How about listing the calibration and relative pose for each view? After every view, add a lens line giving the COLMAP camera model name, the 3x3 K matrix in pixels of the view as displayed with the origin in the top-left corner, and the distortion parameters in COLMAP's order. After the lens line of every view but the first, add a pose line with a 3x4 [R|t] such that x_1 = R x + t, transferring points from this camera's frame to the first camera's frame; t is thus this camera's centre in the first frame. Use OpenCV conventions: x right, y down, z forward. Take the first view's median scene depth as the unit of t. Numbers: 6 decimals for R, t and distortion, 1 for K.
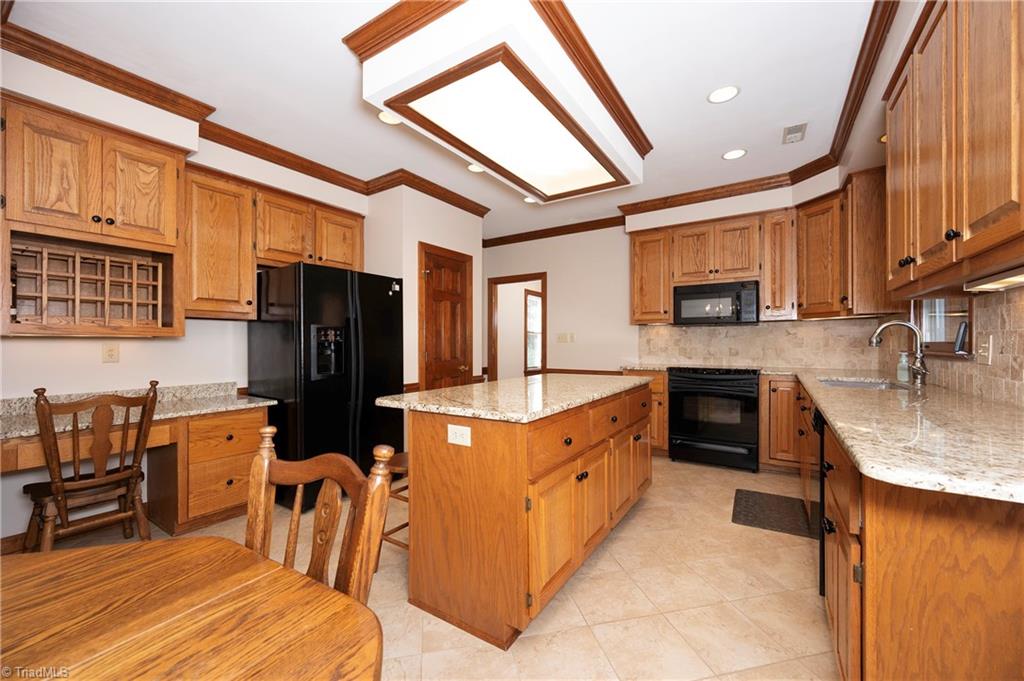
lens RADIAL K [[402.0, 0, 518.3], [0, 402.0, 343.6], [0, 0, 1]] dist [-0.000544, -0.000069]
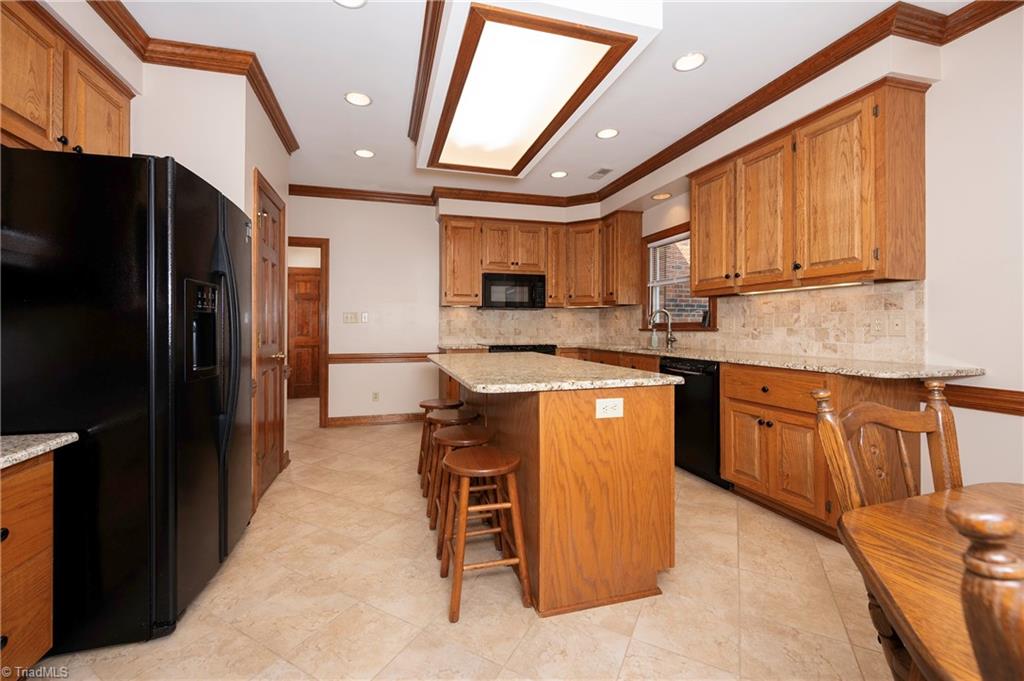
lens RADIAL K [[414.2, 0, 496.9], [0, 414.2, 326.2], [0, 0, 1]] dist [-0.001319, -0.000050]
pose [[0.668503, 0.005596, 0.743689, -0.484431], [0.000786, 0.999966, -0.008231, 0.016177], [-0.743709, 0.006087, 0.668476, 0.235493]]
